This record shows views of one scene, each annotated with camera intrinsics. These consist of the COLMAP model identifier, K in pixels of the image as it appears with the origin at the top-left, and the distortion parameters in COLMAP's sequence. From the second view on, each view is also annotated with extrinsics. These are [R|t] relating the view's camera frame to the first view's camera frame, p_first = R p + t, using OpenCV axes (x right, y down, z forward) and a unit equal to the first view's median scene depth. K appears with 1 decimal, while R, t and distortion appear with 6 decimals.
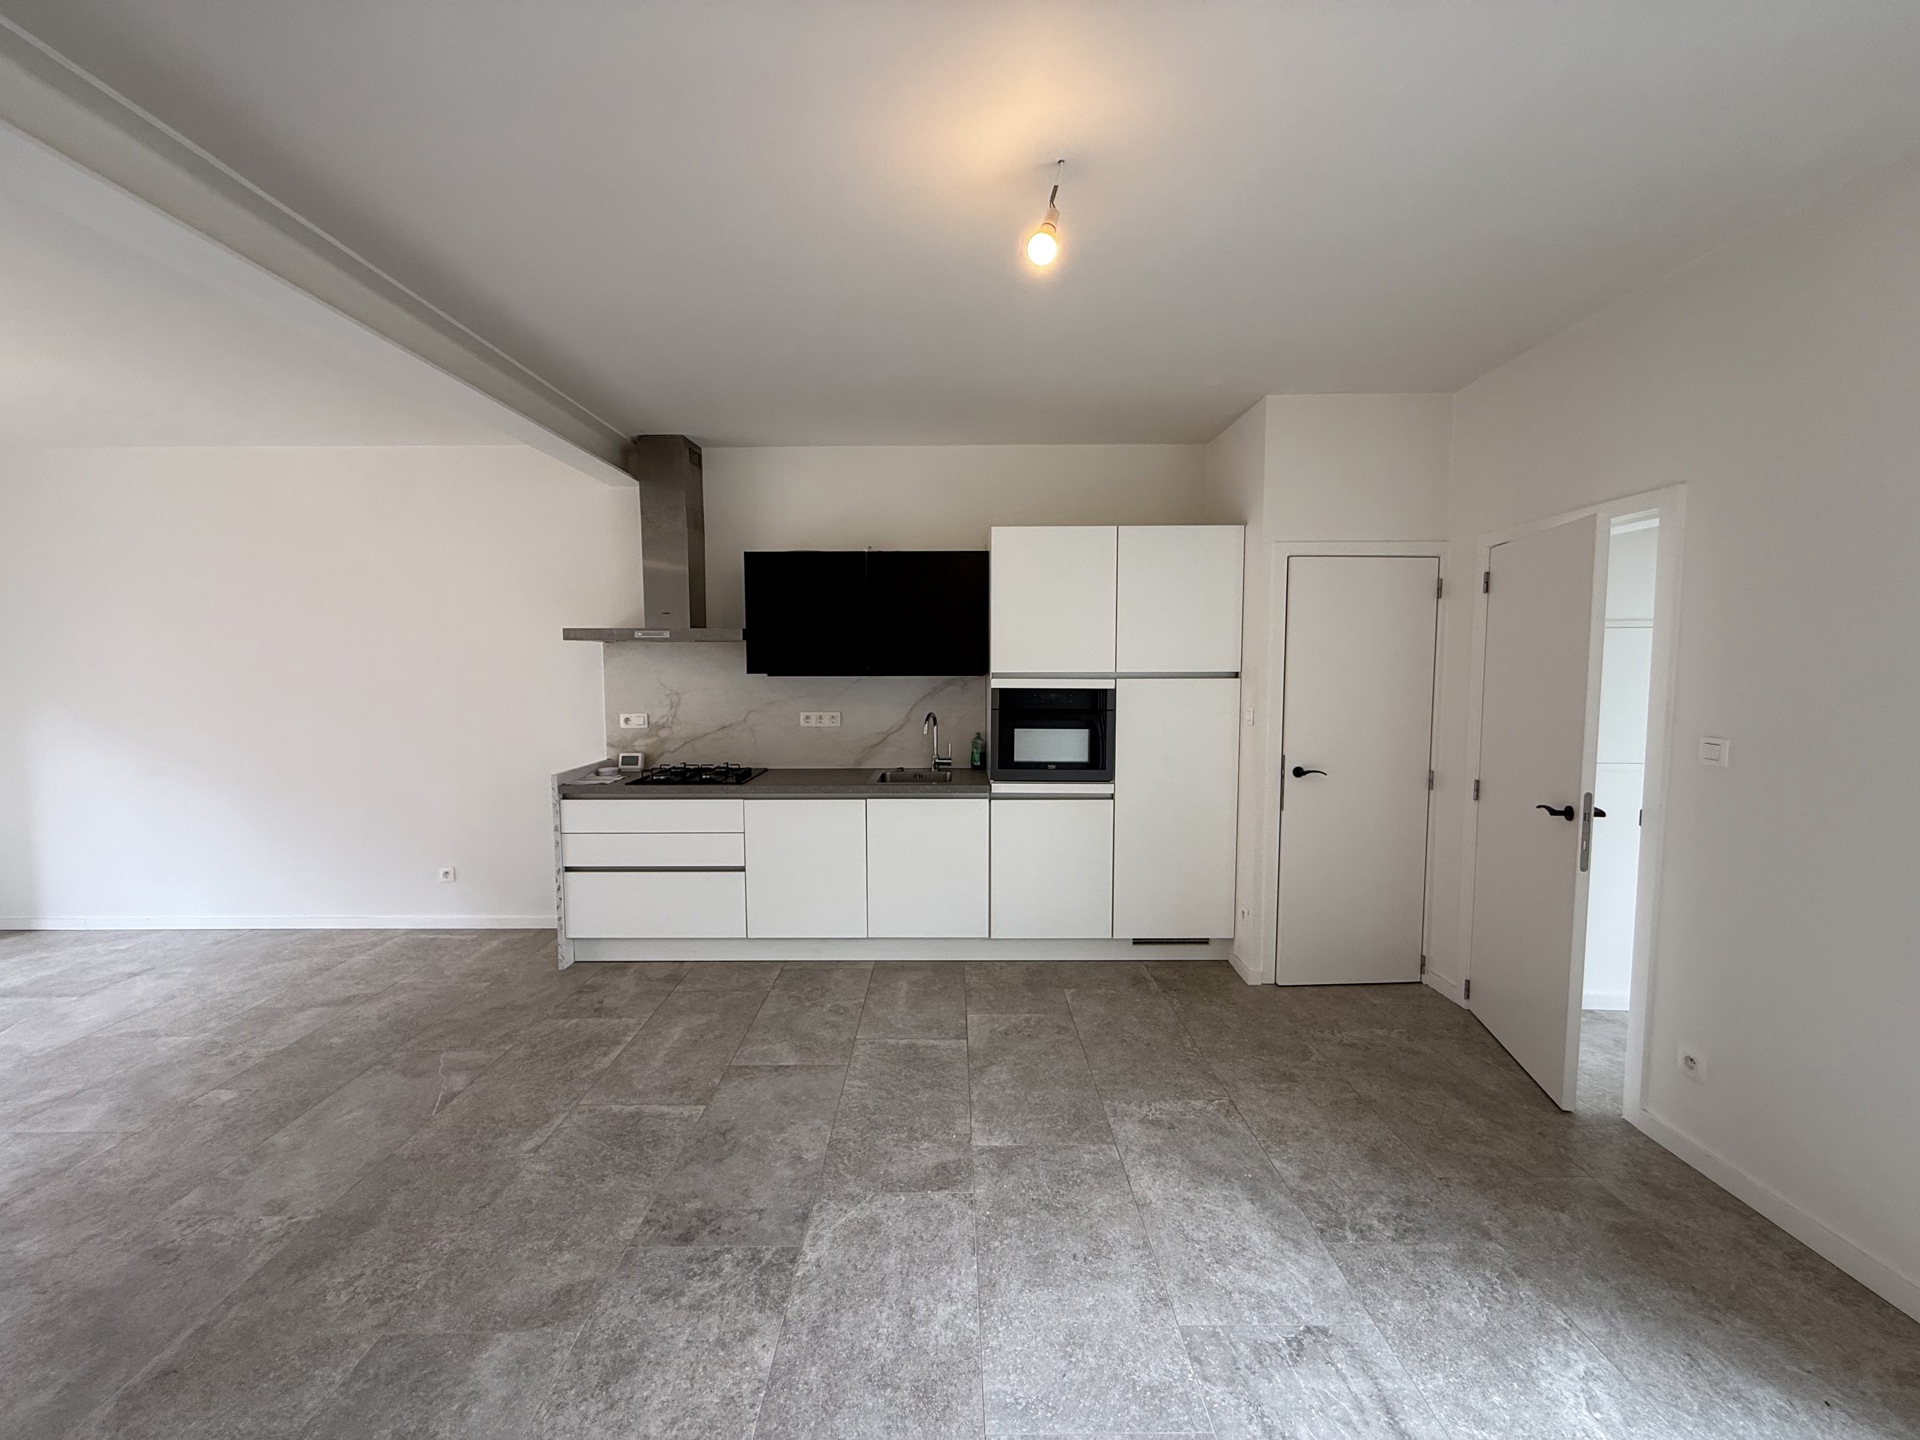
lens RADIAL K [[763.2, 0, 954.1], [0, 763.2, 717.7], [0, 0, 1]] dist [-0.000924, -0.000036]
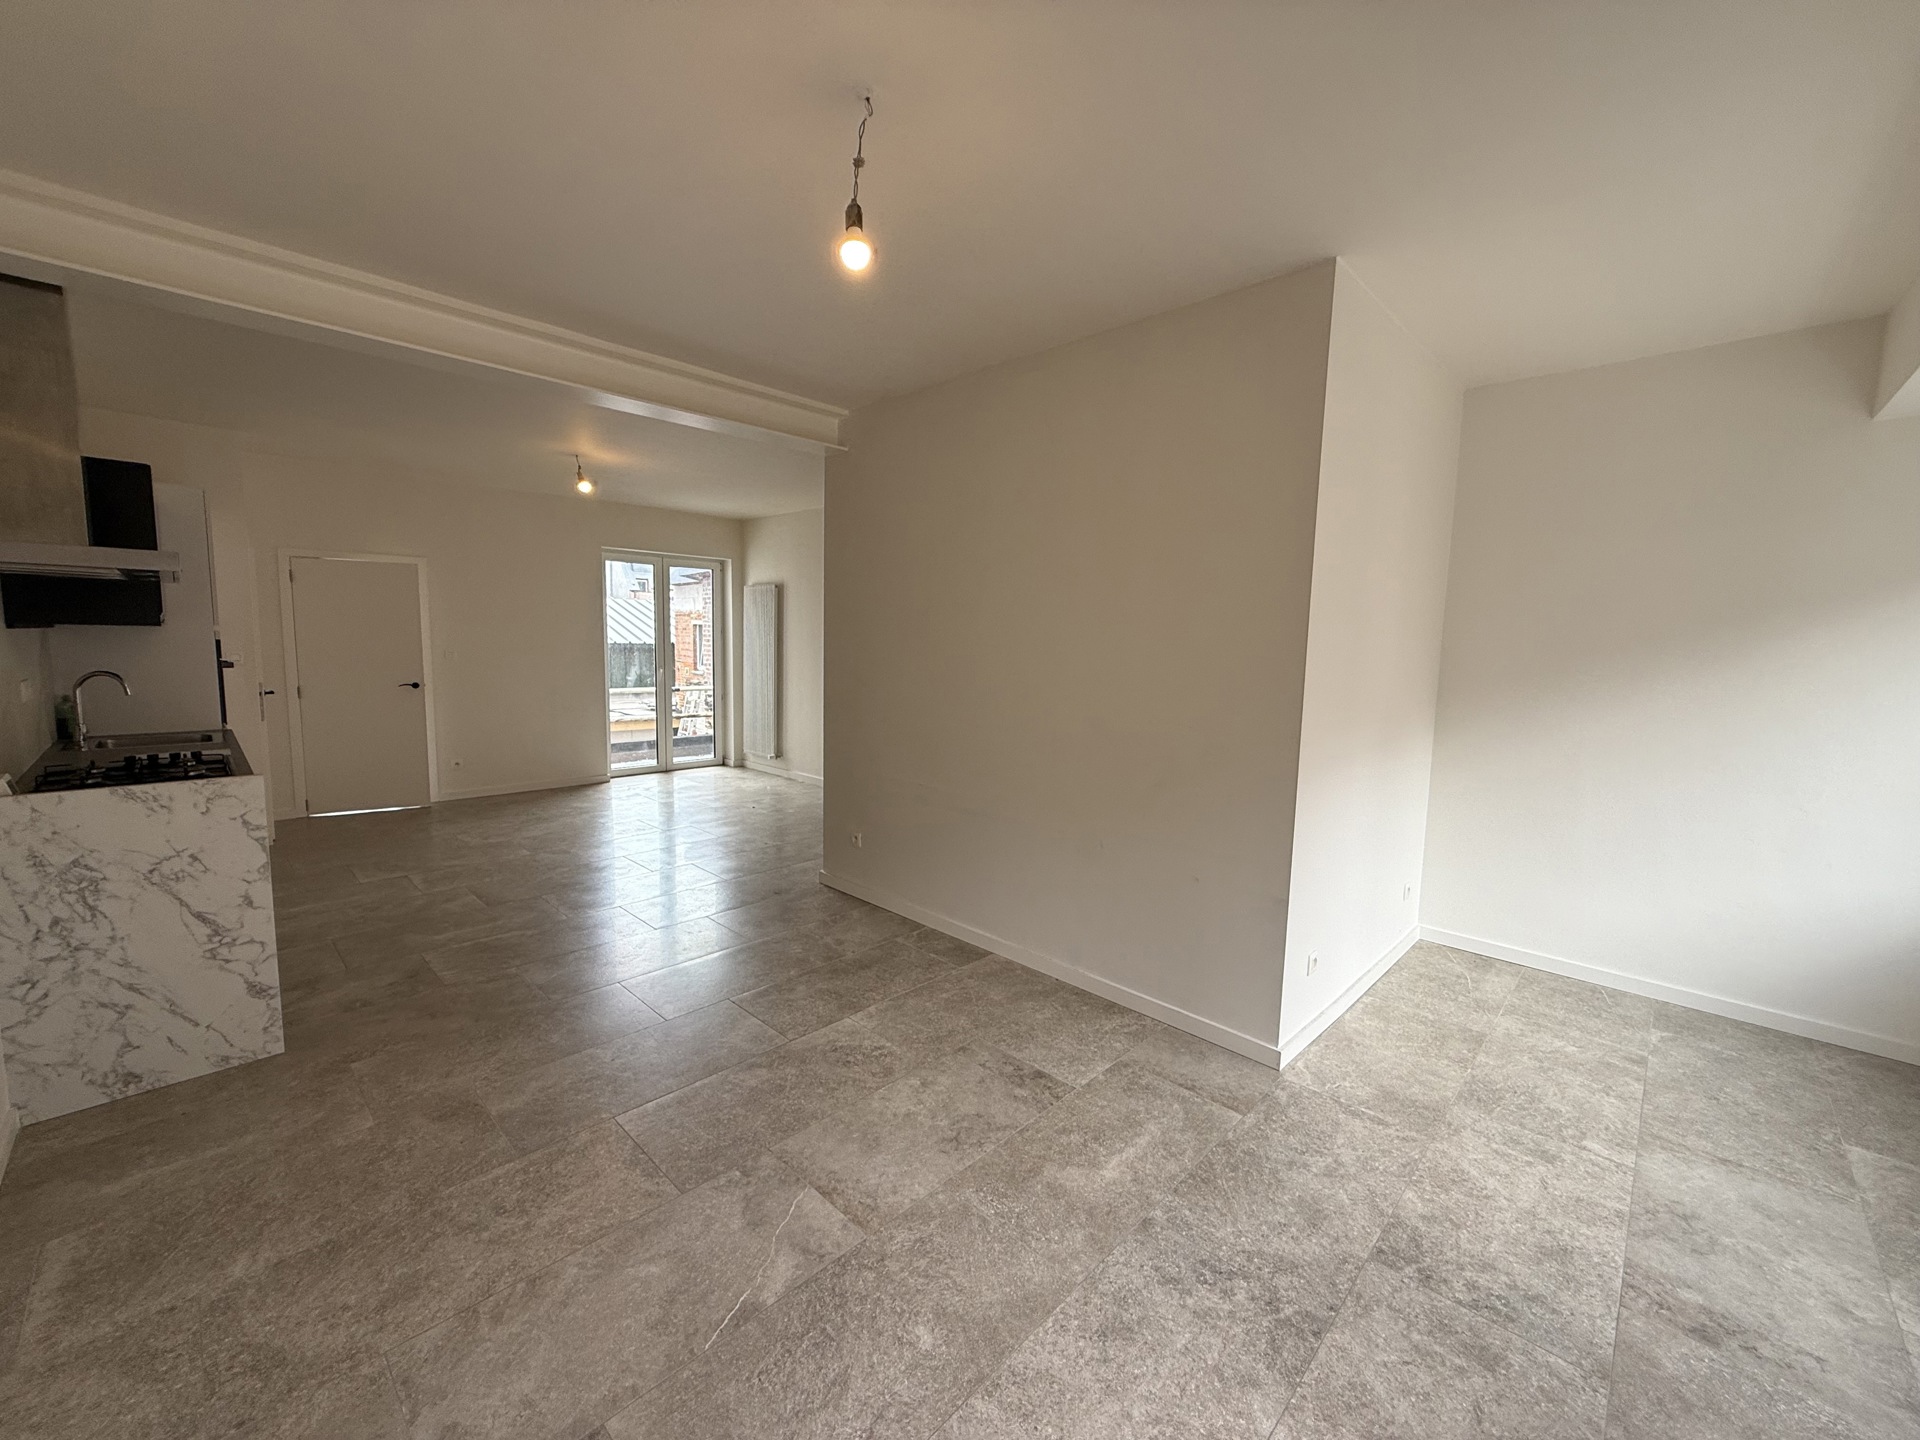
lens RADIAL K [[762.7, 0, 954.5], [0, 762.7, 716.6], [0, 0, 1]] dist [-0.001309, -0.000285]
pose [[-0.714054, -0.085056, 0.694905, -1.607709], [0.028848, 0.988175, 0.150595, -0.068461], [-0.699496, 0.127580, -0.703156, 1.161376]]
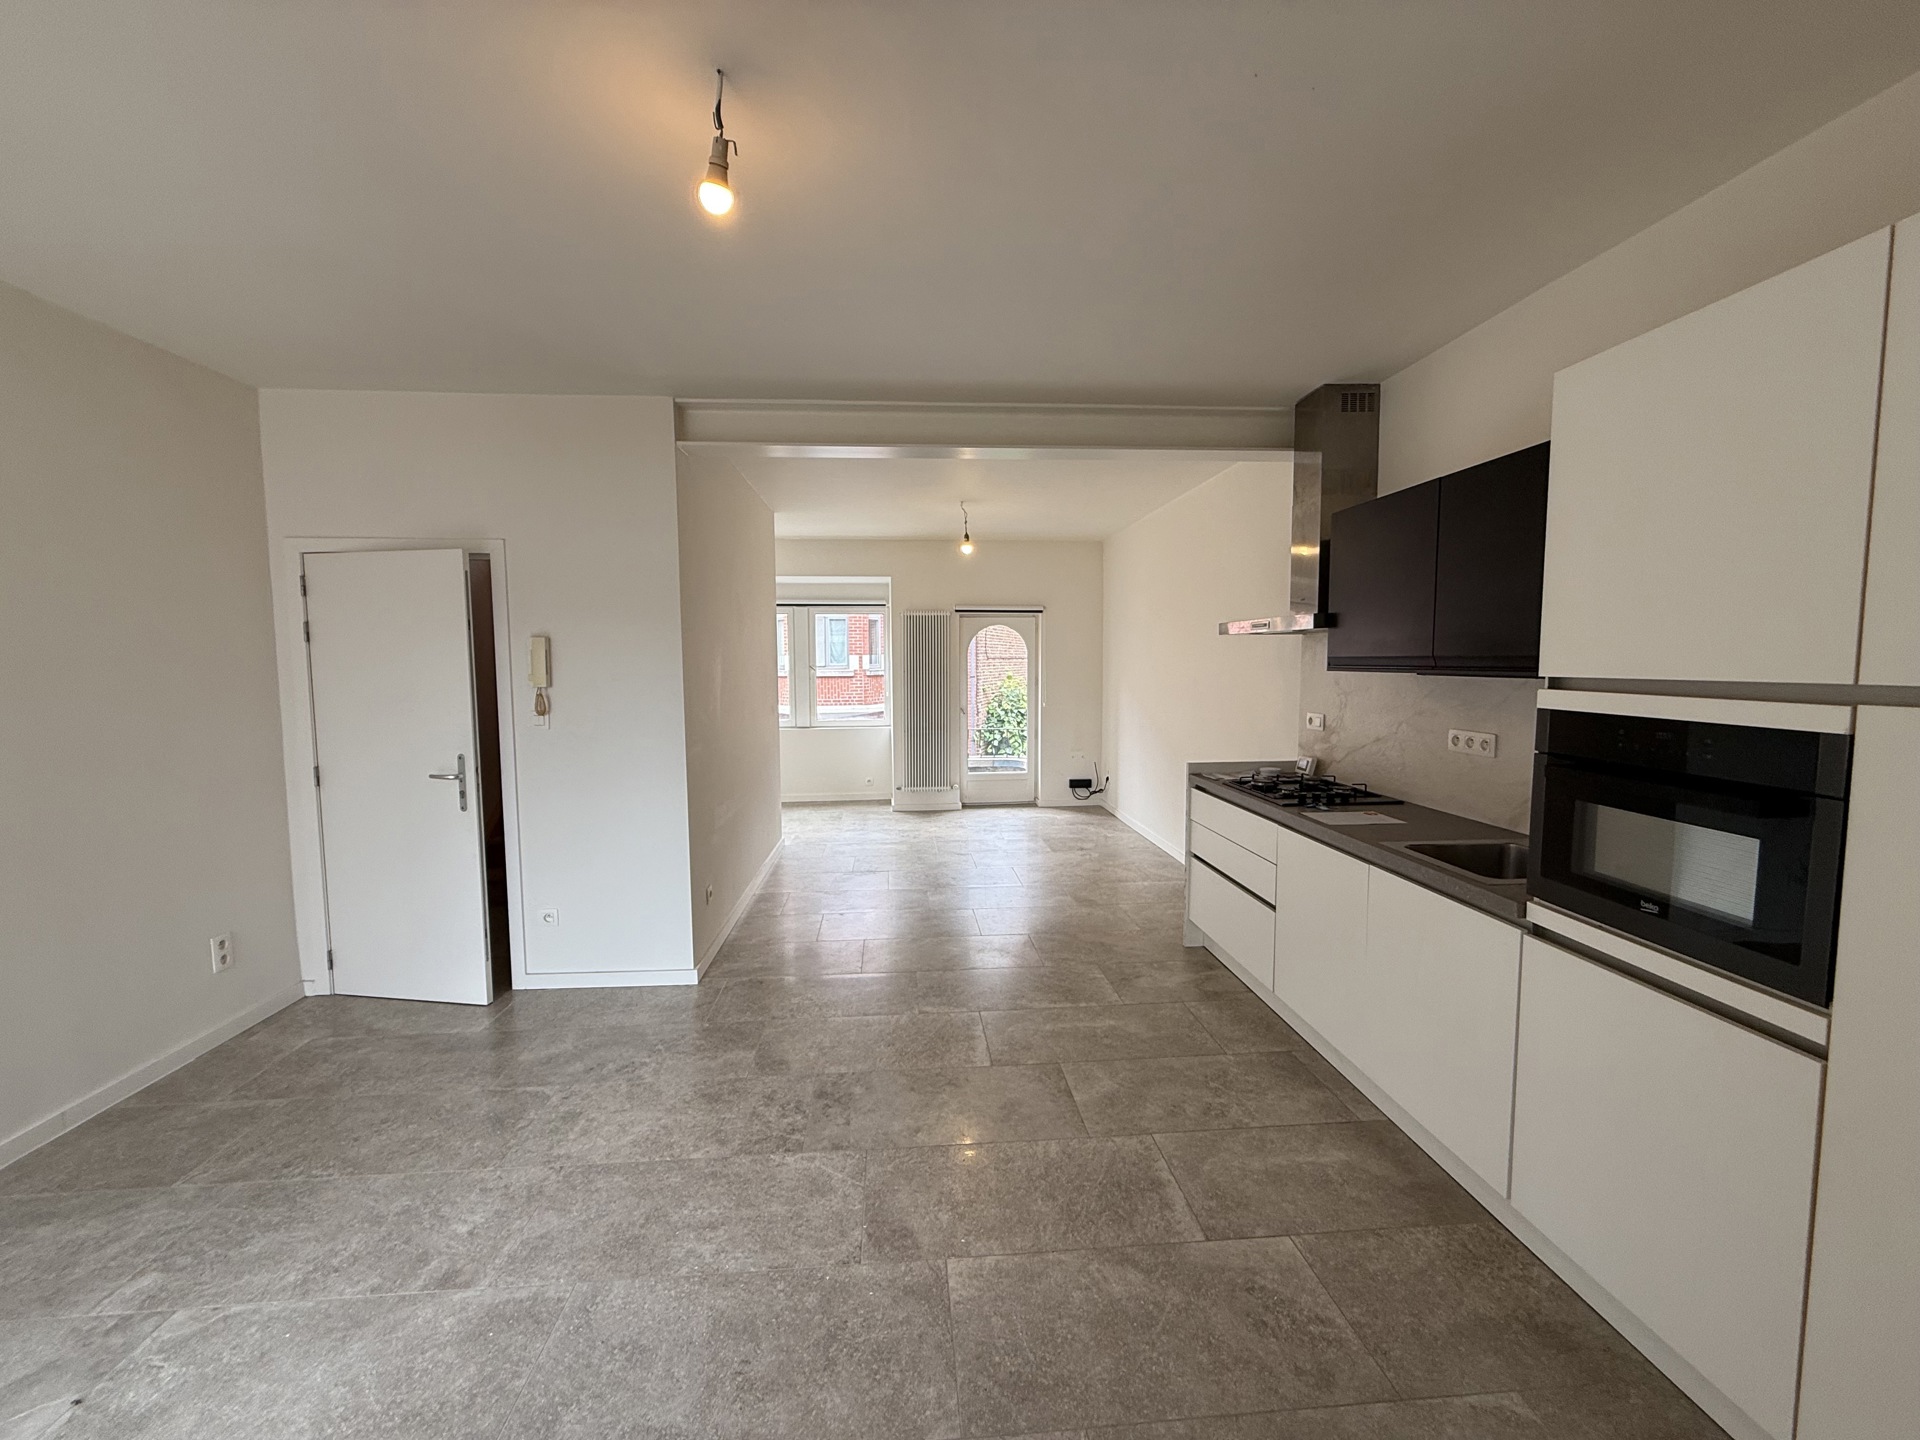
lens RADIAL K [[762.7, 0, 954.5], [0, 762.7, 716.6], [0, 0, 1]] dist [-0.001309, -0.000285]
pose [[0.075911, 0.076034, -0.994211, 0.563191], [-0.065202, 0.995333, 0.071141, -0.048791], [0.994980, 0.059424, 0.080514, 0.654530]]
